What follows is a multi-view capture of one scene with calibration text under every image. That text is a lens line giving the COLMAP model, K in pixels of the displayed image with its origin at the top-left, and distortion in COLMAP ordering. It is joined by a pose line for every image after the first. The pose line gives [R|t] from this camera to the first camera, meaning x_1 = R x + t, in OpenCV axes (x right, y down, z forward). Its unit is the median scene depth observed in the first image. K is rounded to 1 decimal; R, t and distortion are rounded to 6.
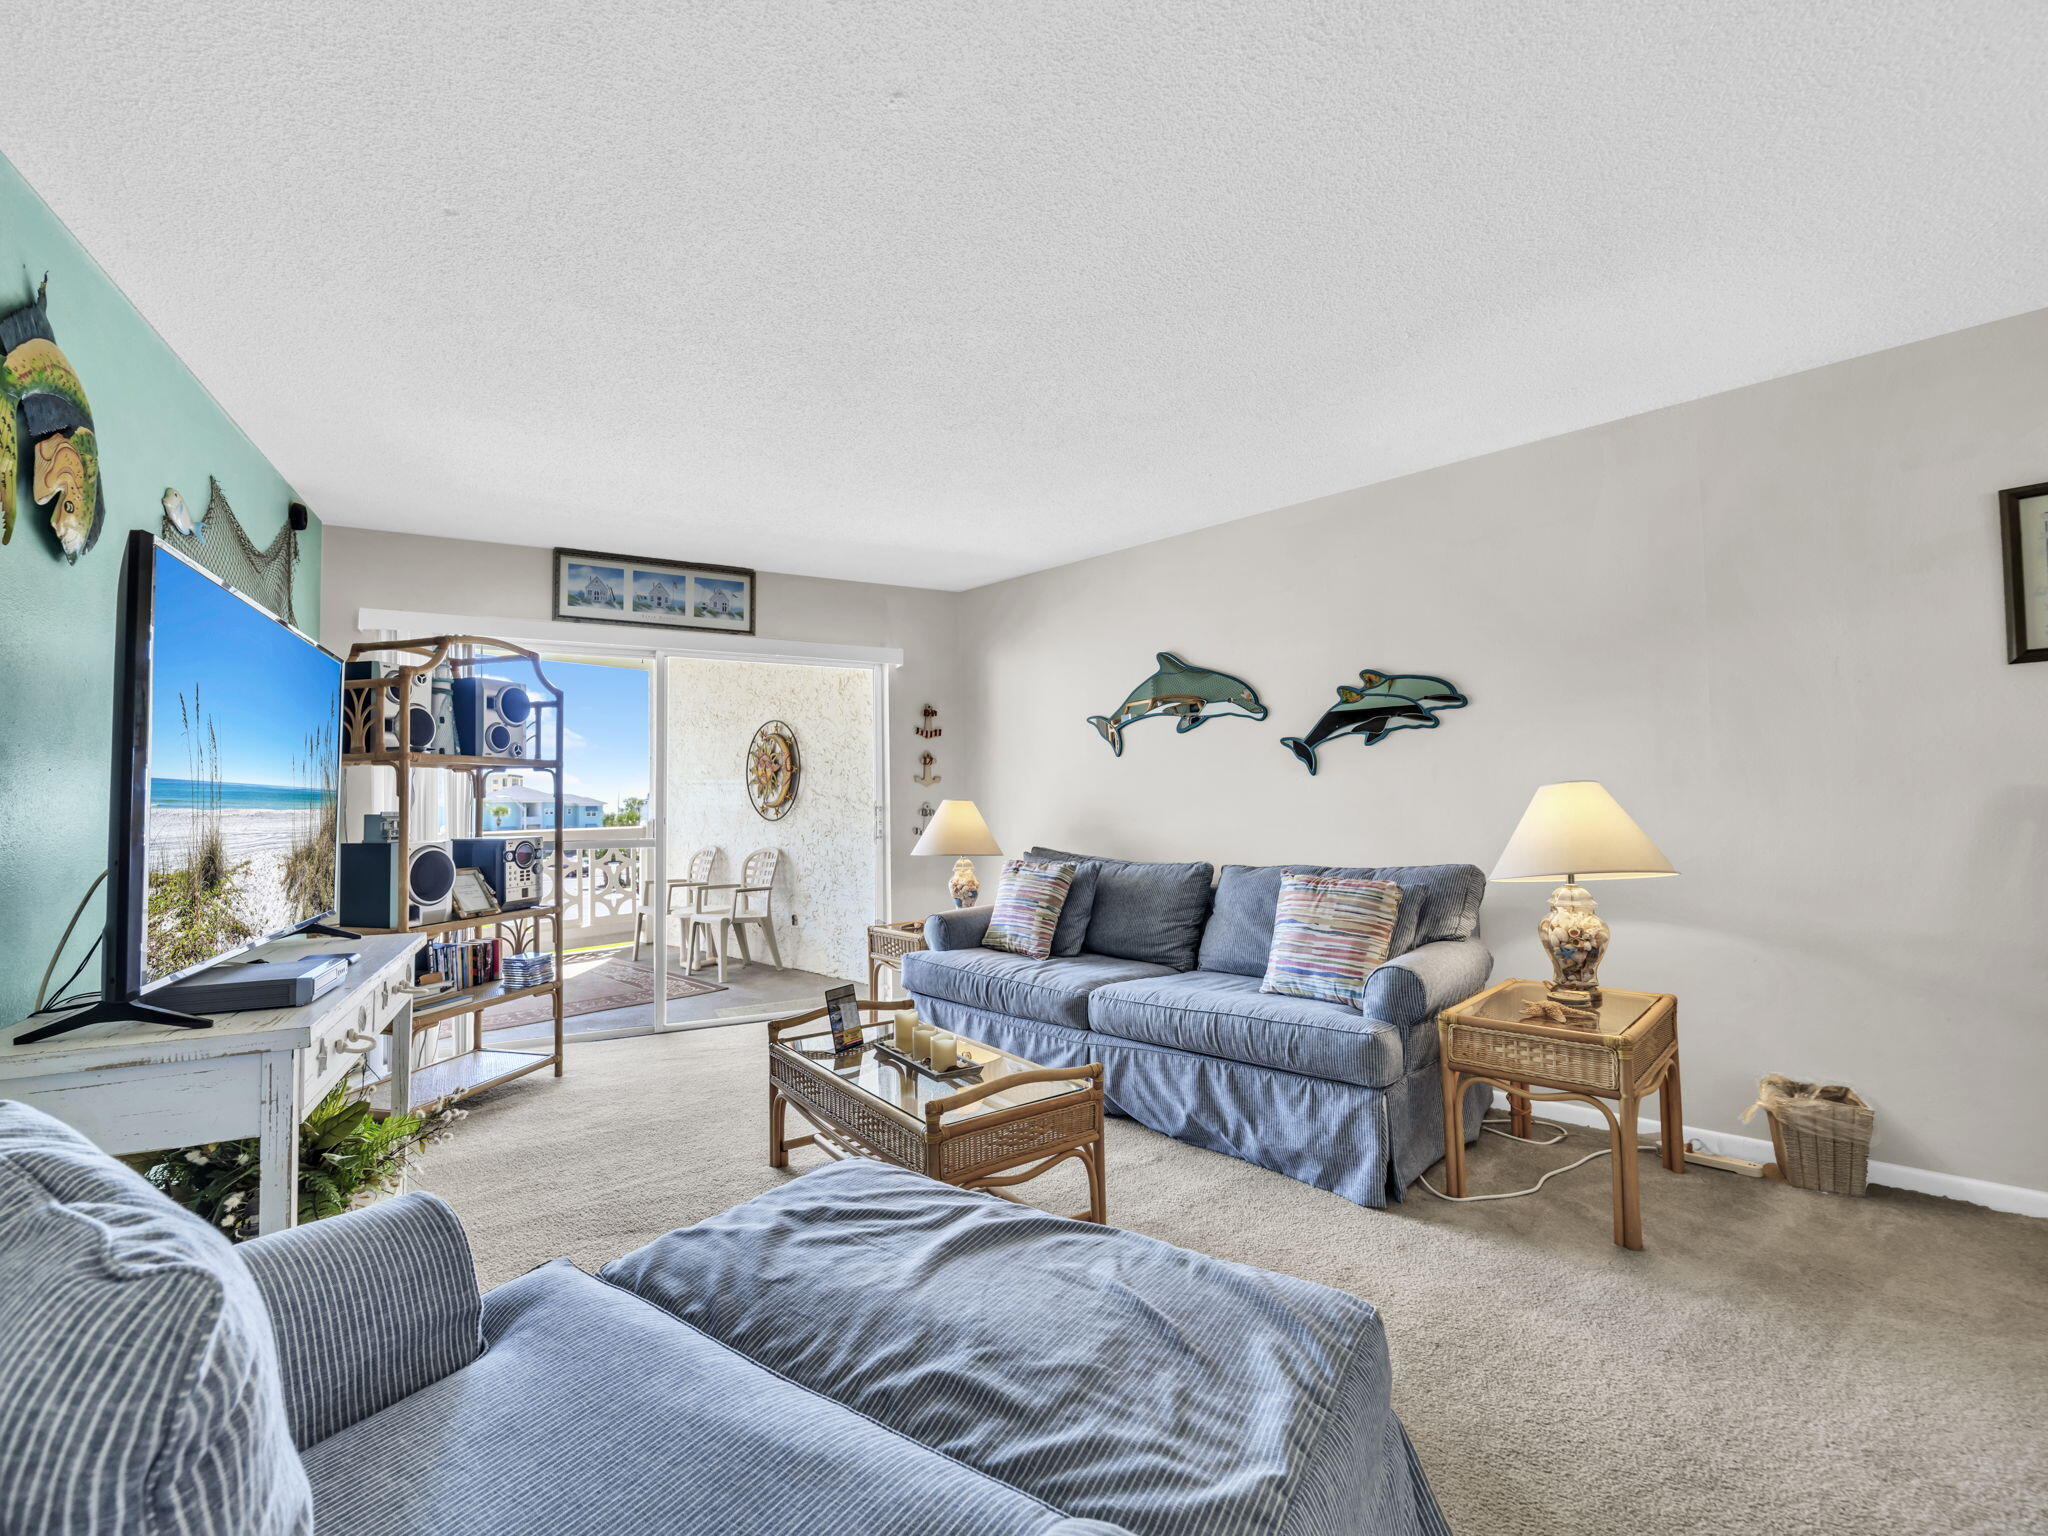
lens RADIAL K [[875.6, 0, 974.2], [0, 875.6, 769.3], [0, 0, 1]] dist [0.000609, -0.000024]
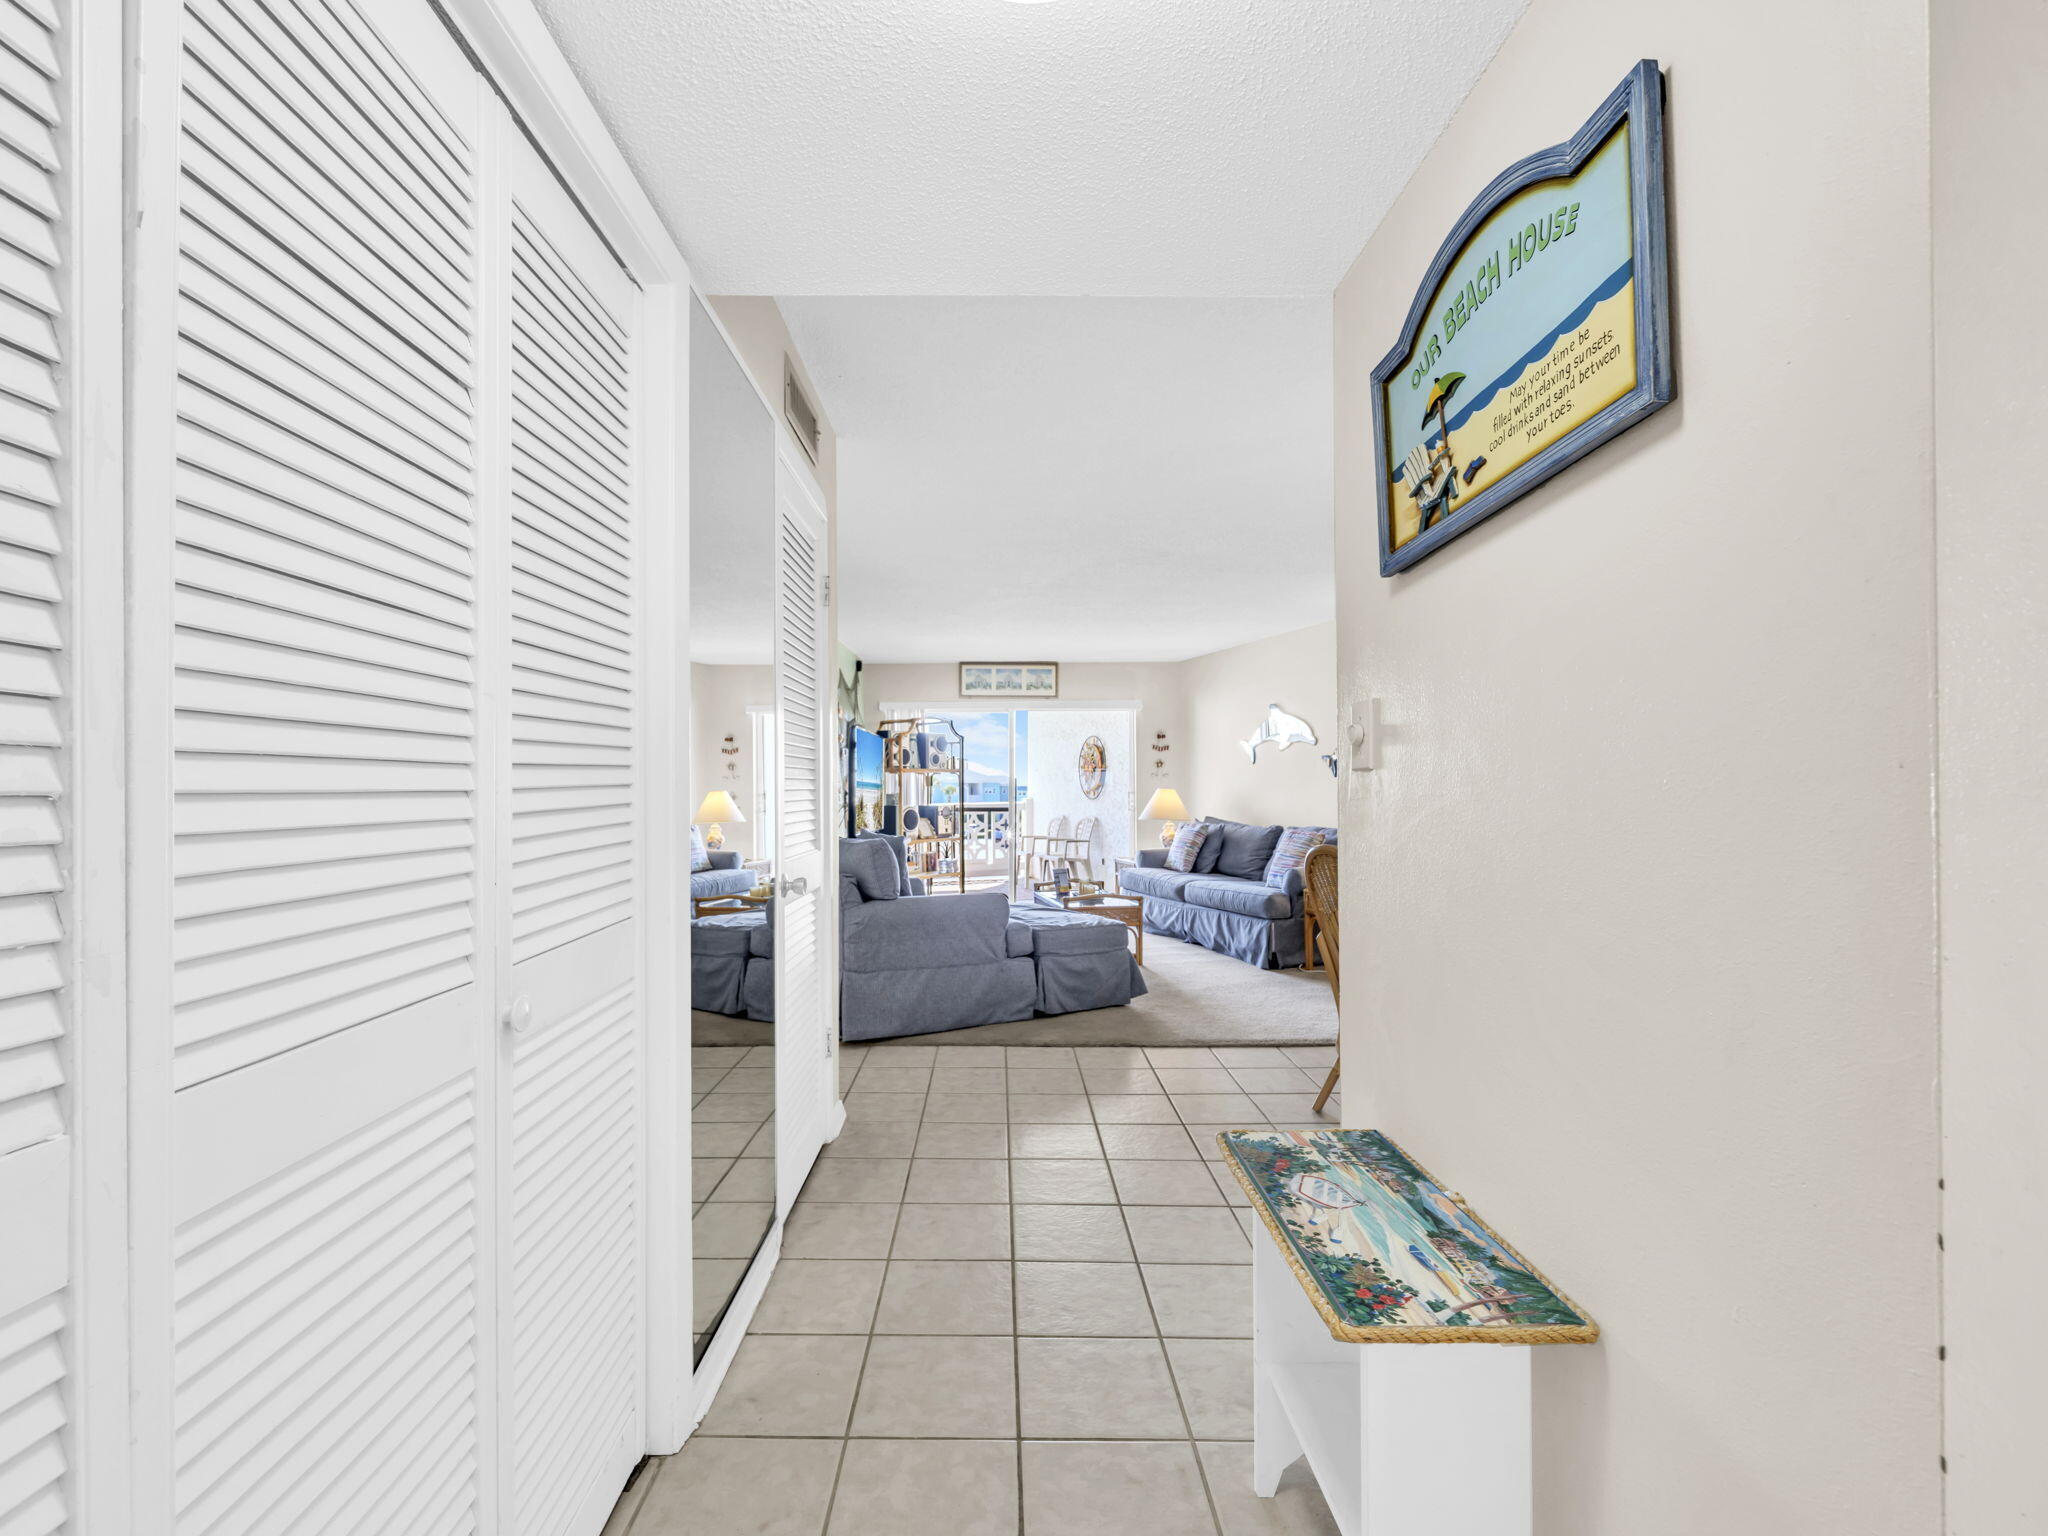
lens RADIAL K [[883.9, 0, 978.9], [0, 883.9, 791.1], [0, 0, 1]] dist [-0.001906, -0.000302]
pose [[0.893347, 0.010118, -0.449254, 0.540125], [0.011951, 0.998858, 0.046259, -0.056342], [0.449209, -0.046694, 0.892206, -0.913862]]
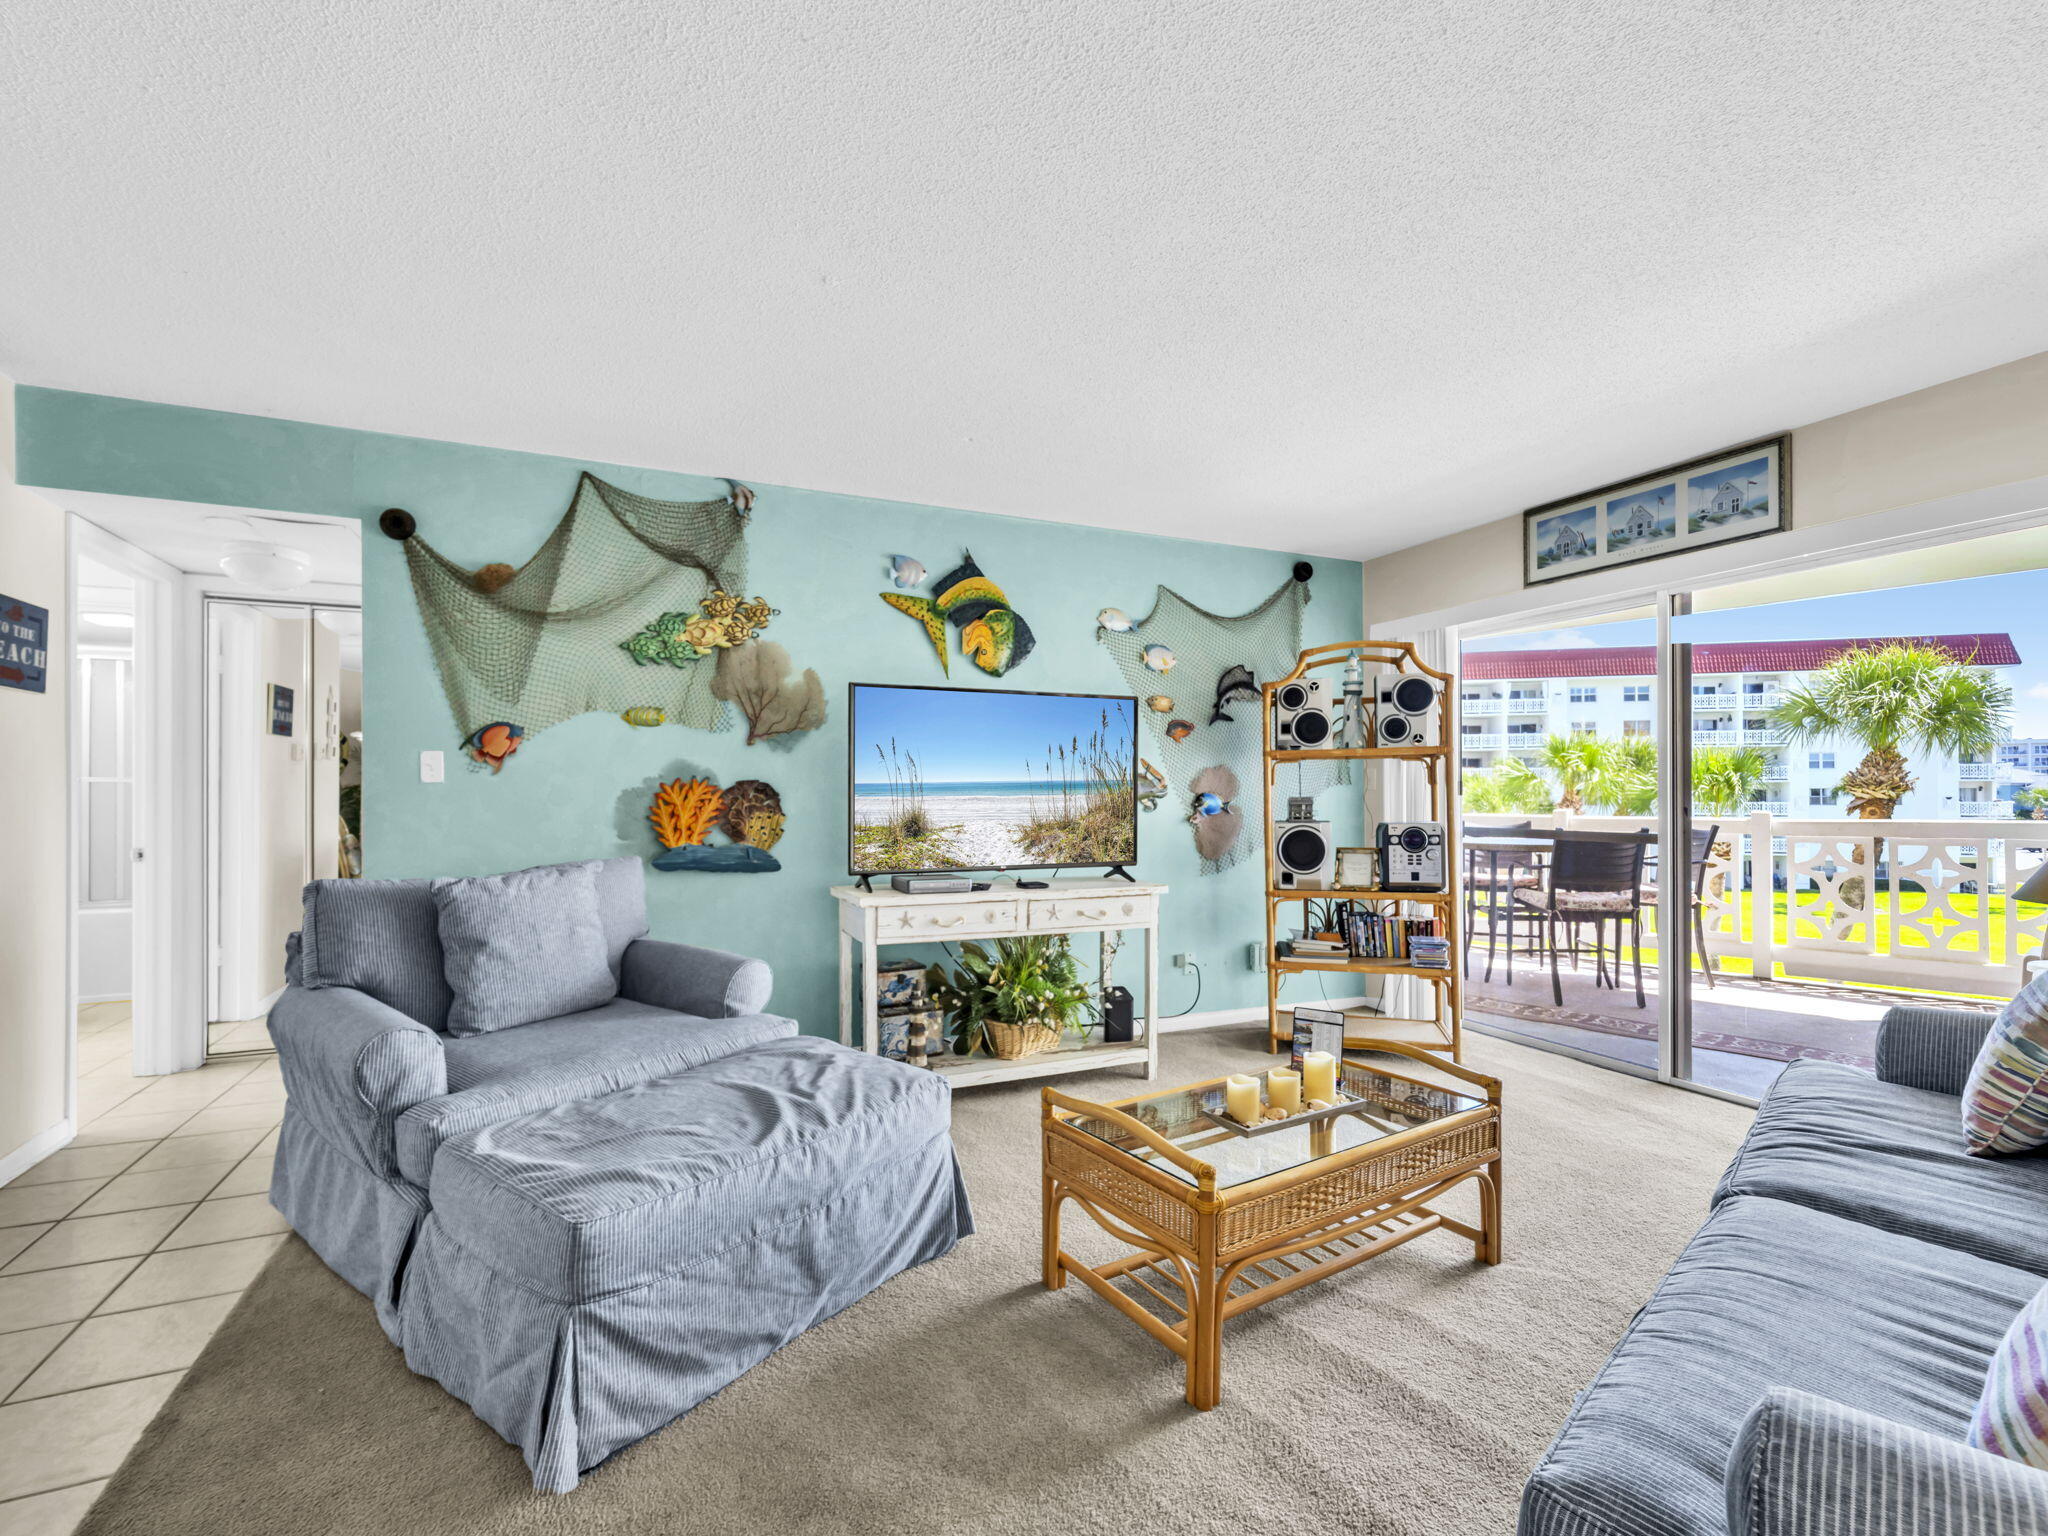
lens RADIAL K [[883.9, 0, 978.9], [0, 883.9, 791.1], [0, 0, 1]] dist [-0.001906, -0.000302]
pose [[-0.040494, 0.006133, -0.999161, 0.533720], [0.045636, 0.998949, 0.004282, 0.011910], [0.998137, -0.045425, -0.040732, 0.518653]]
